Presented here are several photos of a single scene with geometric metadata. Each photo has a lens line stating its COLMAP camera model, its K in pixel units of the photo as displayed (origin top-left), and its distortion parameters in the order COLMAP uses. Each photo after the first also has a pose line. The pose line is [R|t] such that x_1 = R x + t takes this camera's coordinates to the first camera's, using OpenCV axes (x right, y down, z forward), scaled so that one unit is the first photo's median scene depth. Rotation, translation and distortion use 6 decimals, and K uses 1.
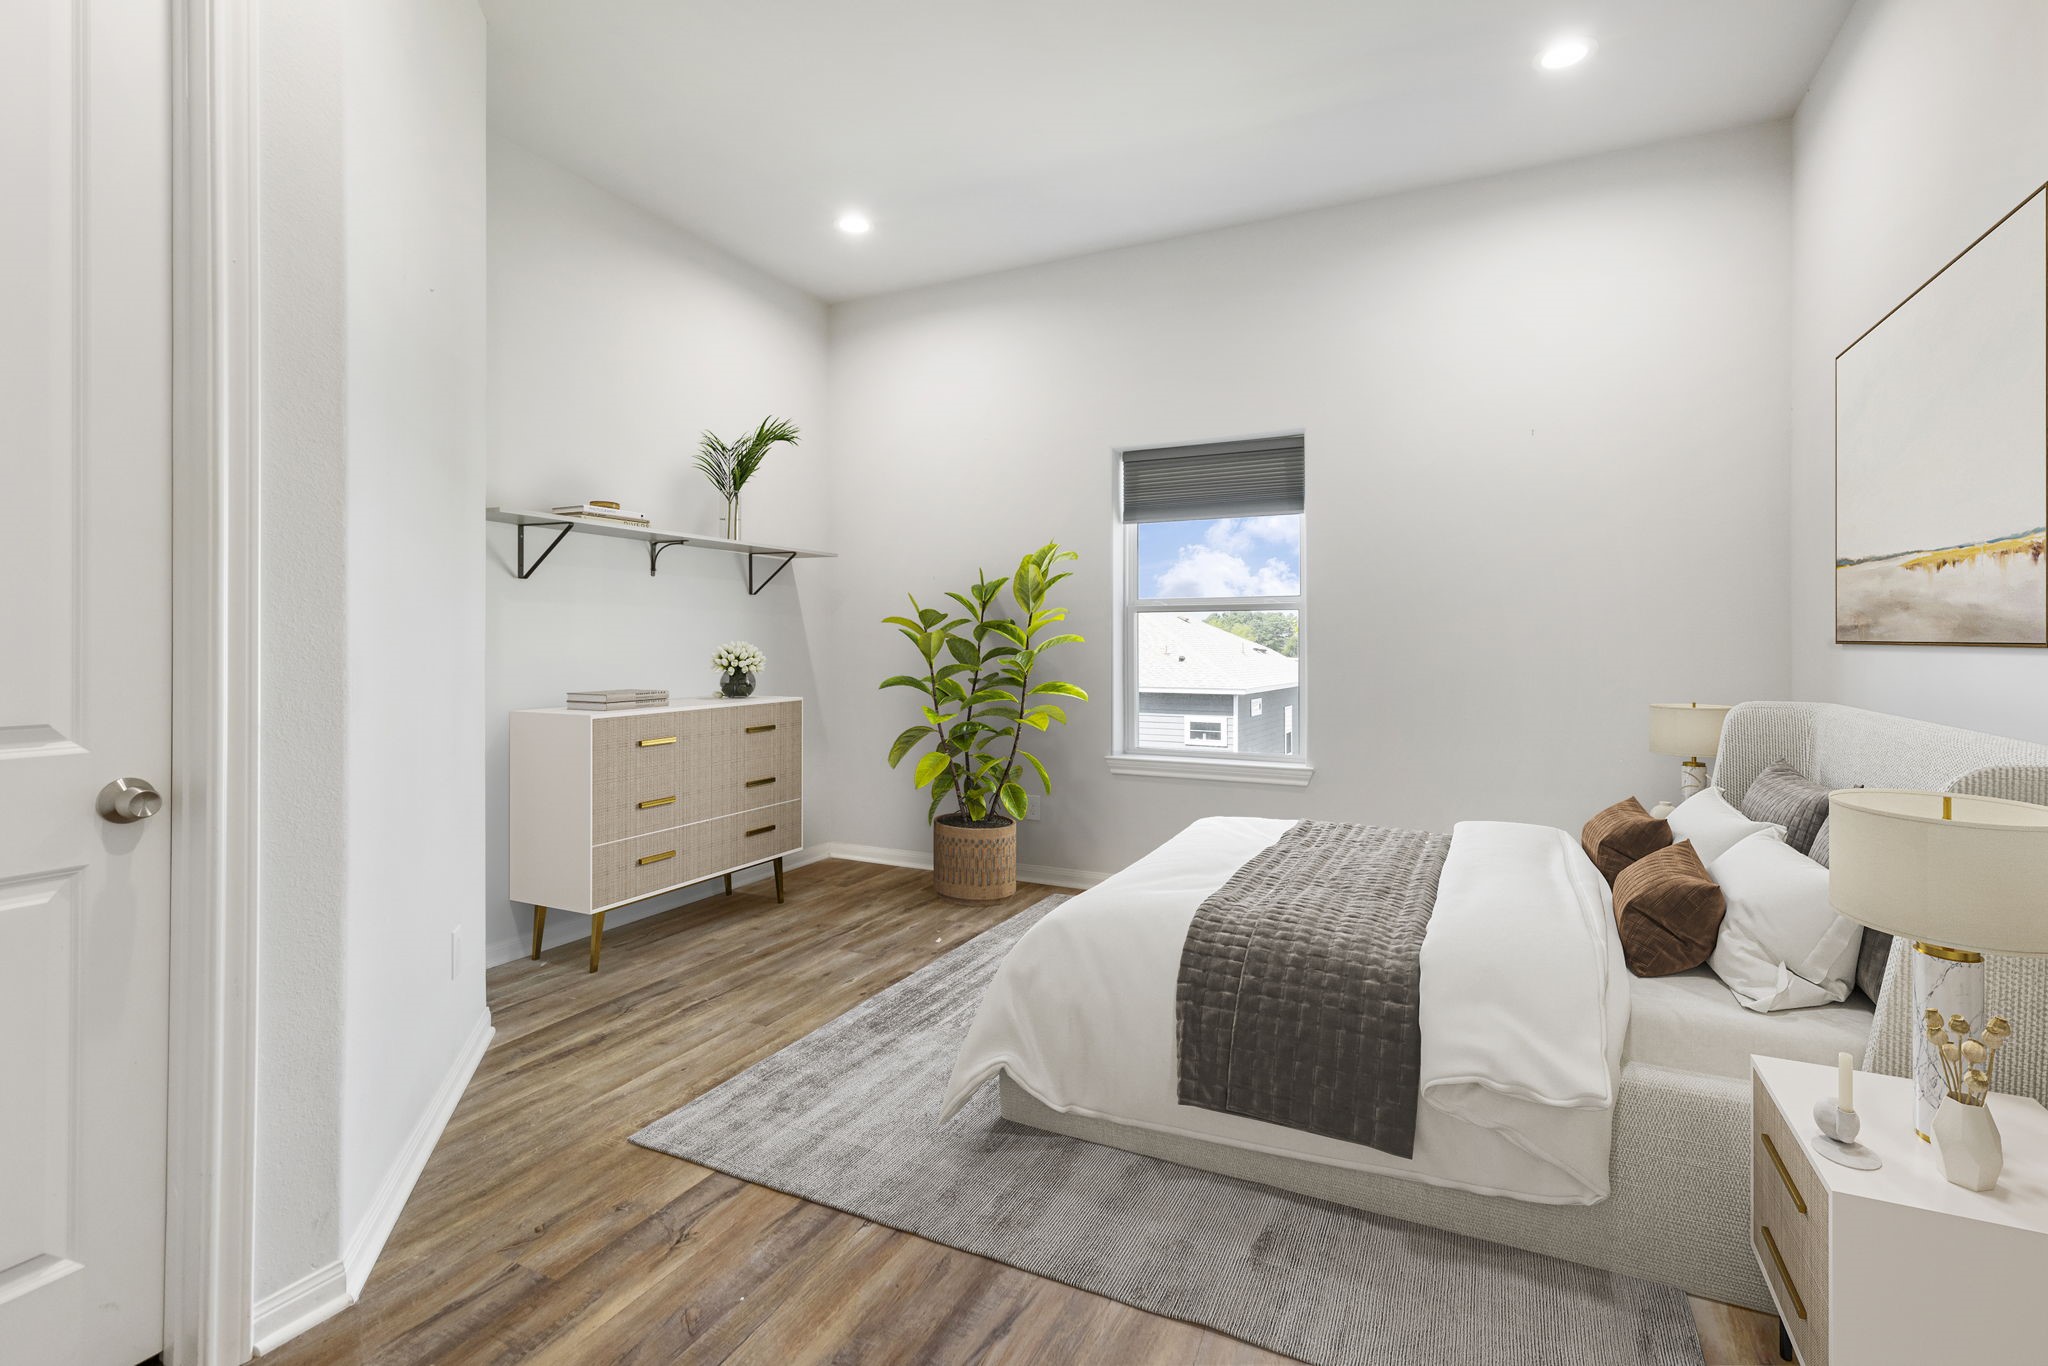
lens RADIAL K [[922.0, 0, 1066.6], [0, 922.0, 637.3], [0, 0, 1]] dist [0.002623, 0.000452]
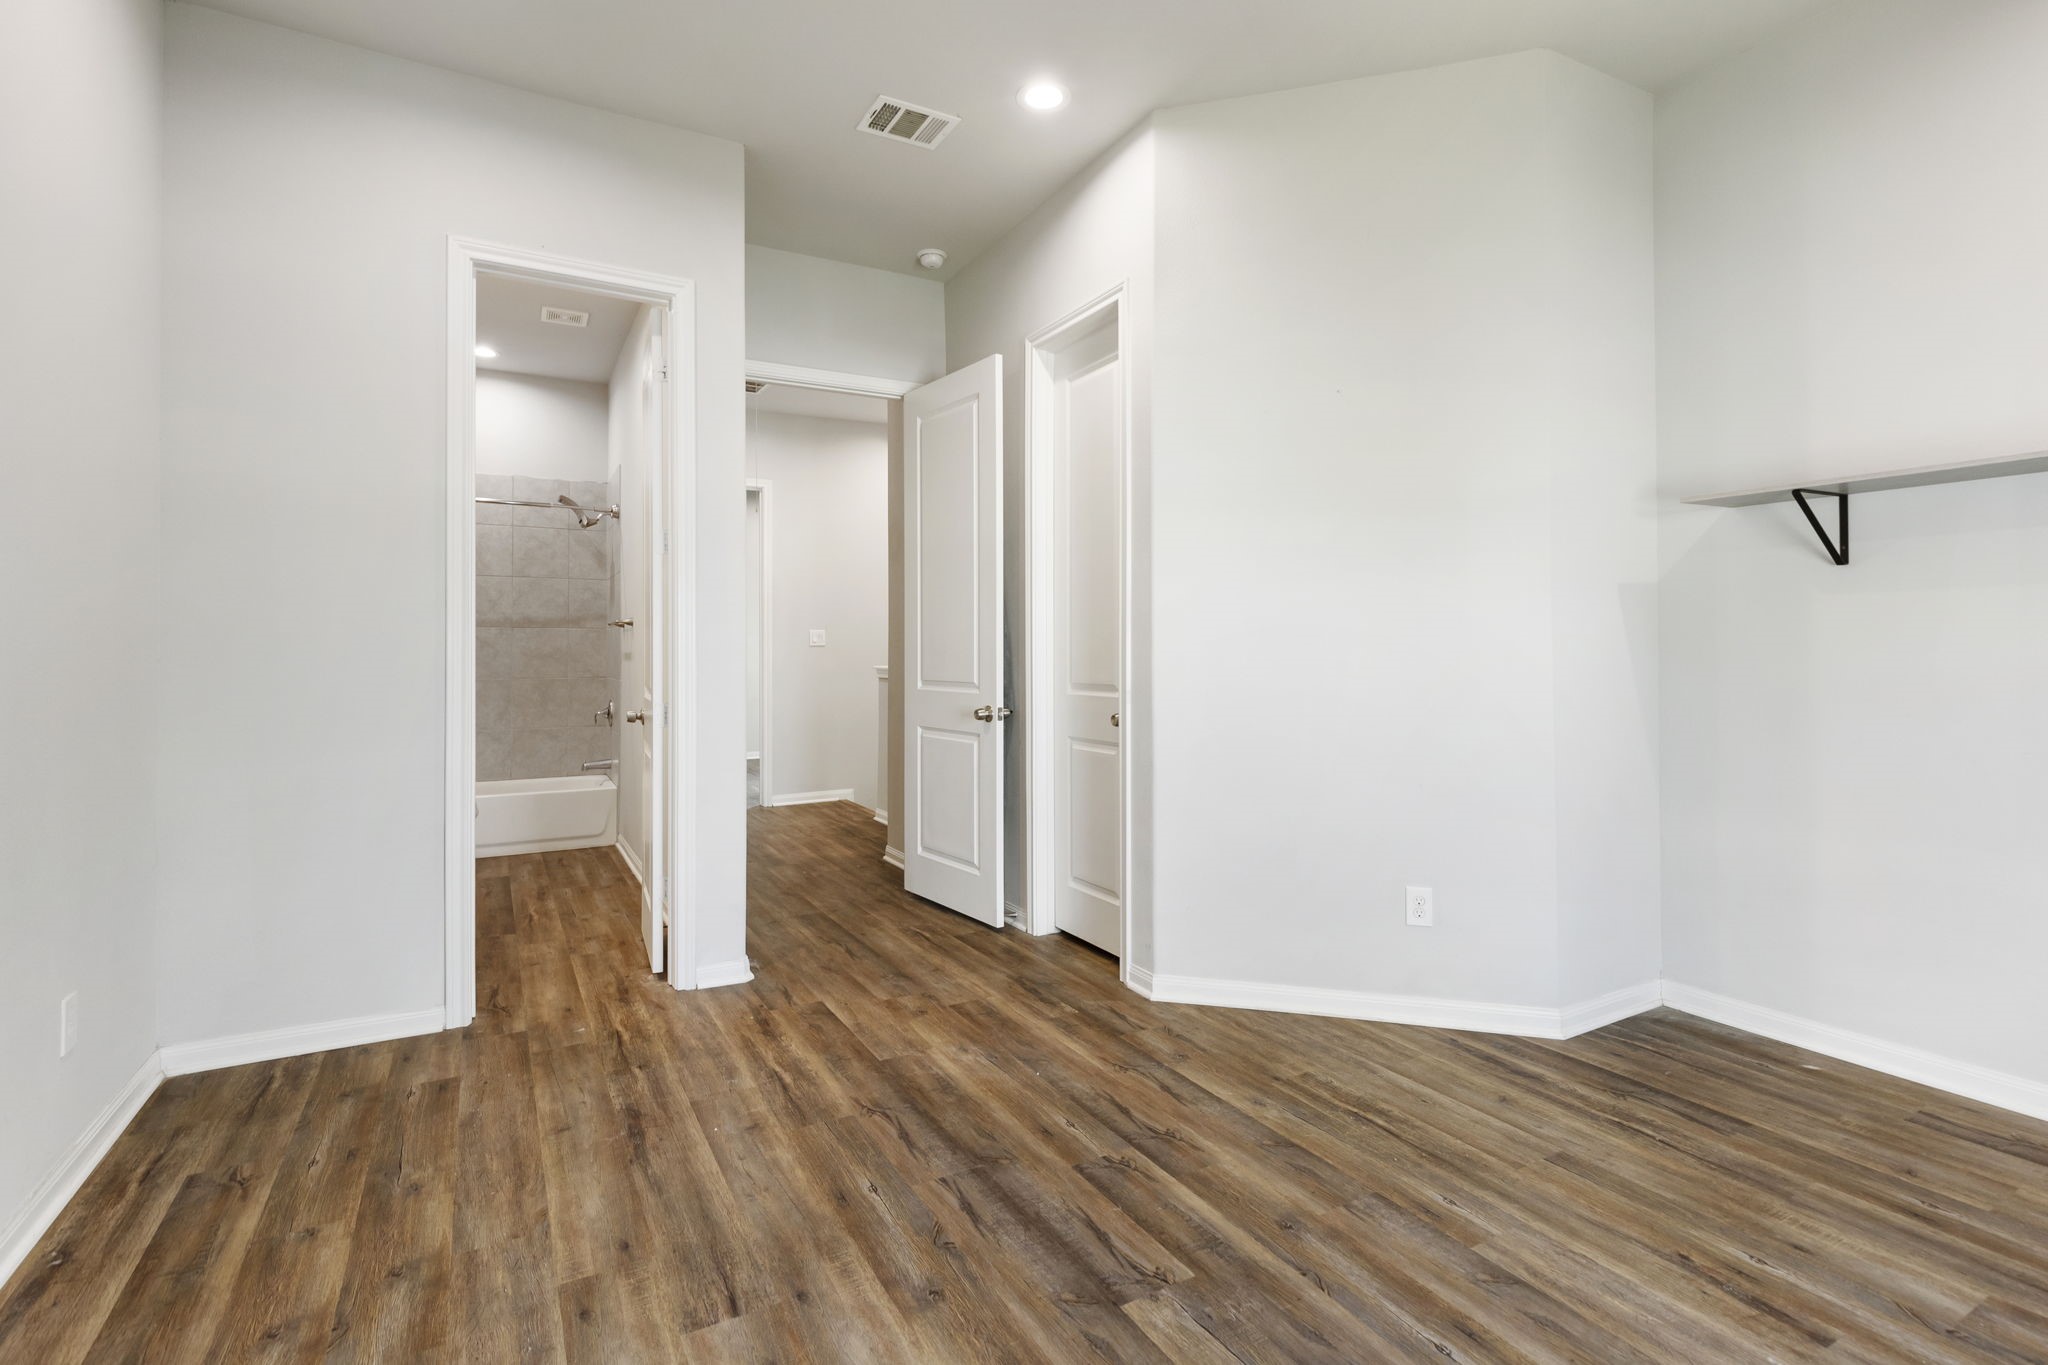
lens RADIAL K [[922.0, 0, 1026.7], [0, 922.0, 670.0], [0, 0, 1]] dist [0.002623, 0.000452]
pose [[-0.575068, 0.016568, -0.817938, 0.533619], [0.008987, 0.999863, 0.013934, 0.000723], [0.818056, 0.000663, -0.575138, 1.072406]]
